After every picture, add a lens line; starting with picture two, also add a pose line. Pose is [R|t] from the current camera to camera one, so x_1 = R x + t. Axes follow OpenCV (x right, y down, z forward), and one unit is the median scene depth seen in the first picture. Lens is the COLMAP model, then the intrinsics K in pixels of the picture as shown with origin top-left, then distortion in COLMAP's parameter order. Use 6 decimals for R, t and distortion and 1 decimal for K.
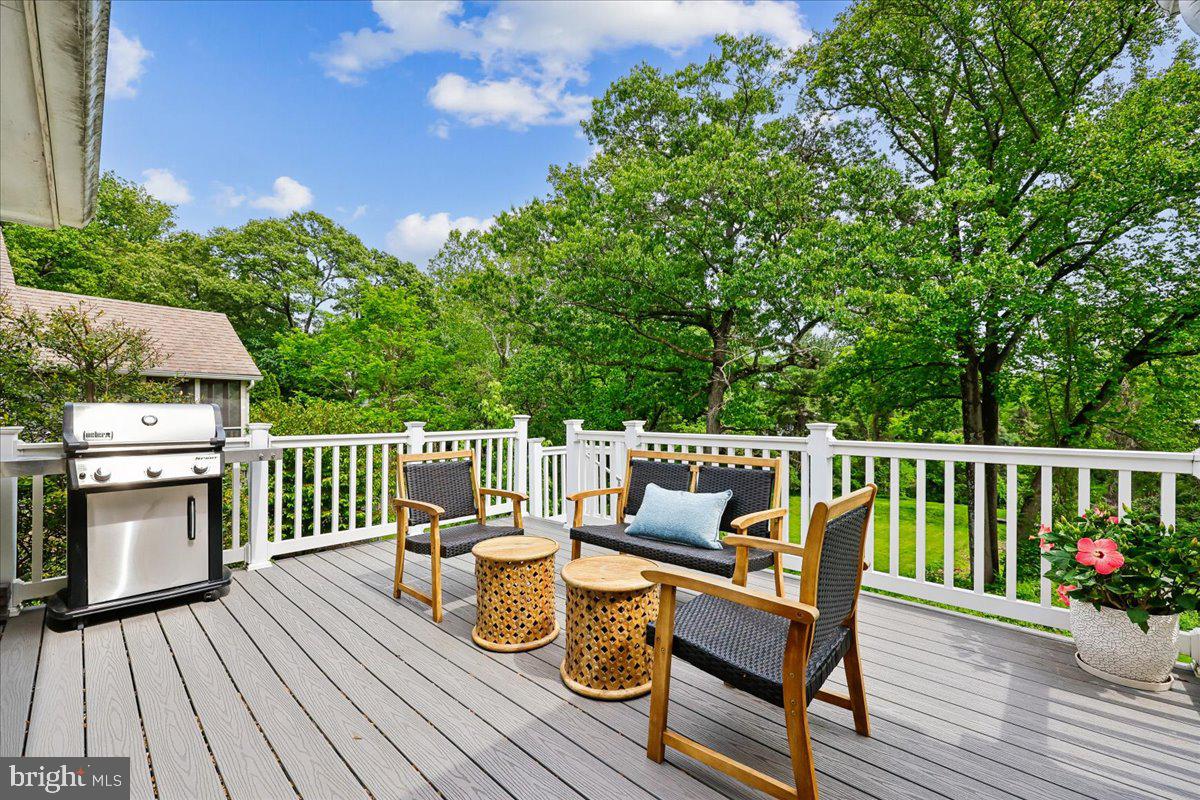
lens RADIAL K [[493.9, 0, 598.1], [0, 493.9, 408.1], [0, 0, 1]] dist [-0.000749, -0.000071]
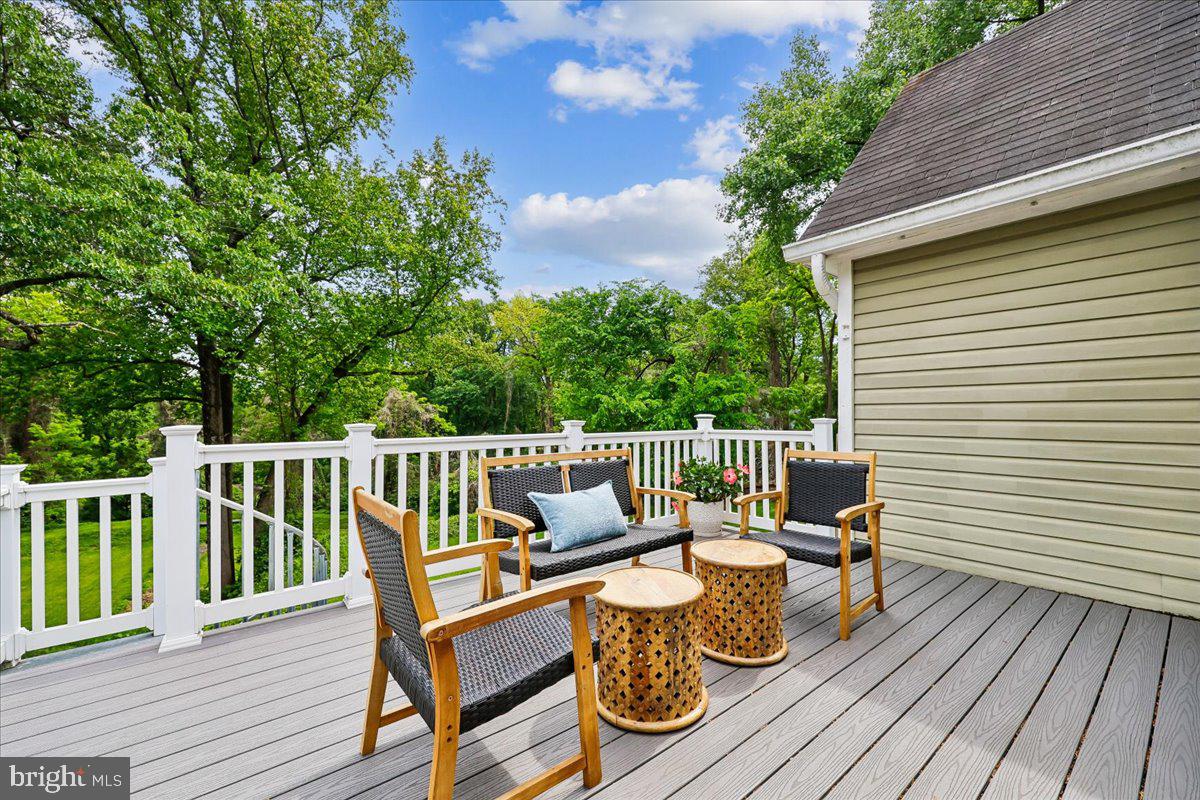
lens RADIAL K [[482.5, 0, 615.3], [0, 482.5, 411.7], [0, 0, 1]] dist [-0.000833, -0.000094]
pose [[0.124985, 0.005539, 0.992143, -0.094715], [-0.005970, 0.999971, -0.004830, 0.001472], [-0.992141, -0.005320, 0.125014, 0.095359]]
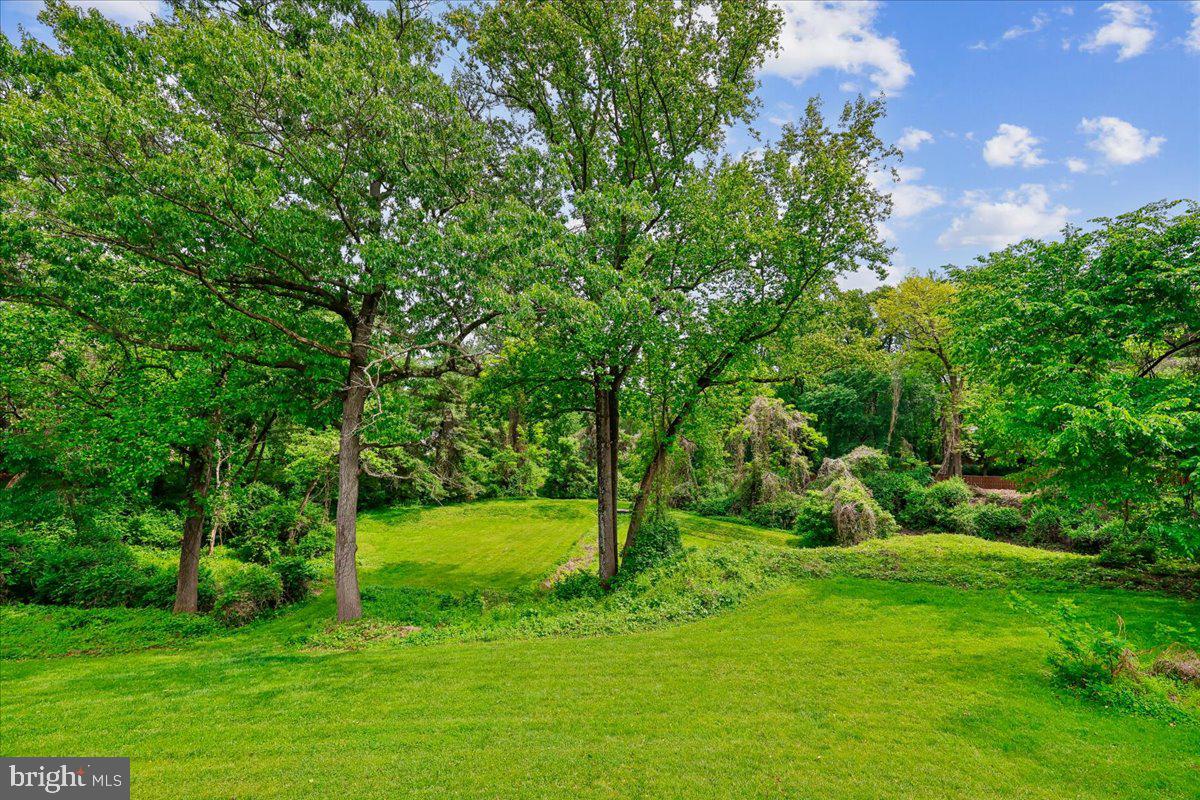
lens RADIAL K [[501.4, 0, 597.9], [0, 501.4, 425.4], [0, 0, 1]] dist [-0.000457, 0.000244]
pose [[0.766870, 0.000914, 0.641802, 0.028074], [-0.019234, 0.999583, 0.021560, -0.014575], [-0.641514, -0.028878, 0.766567, 0.151776]]
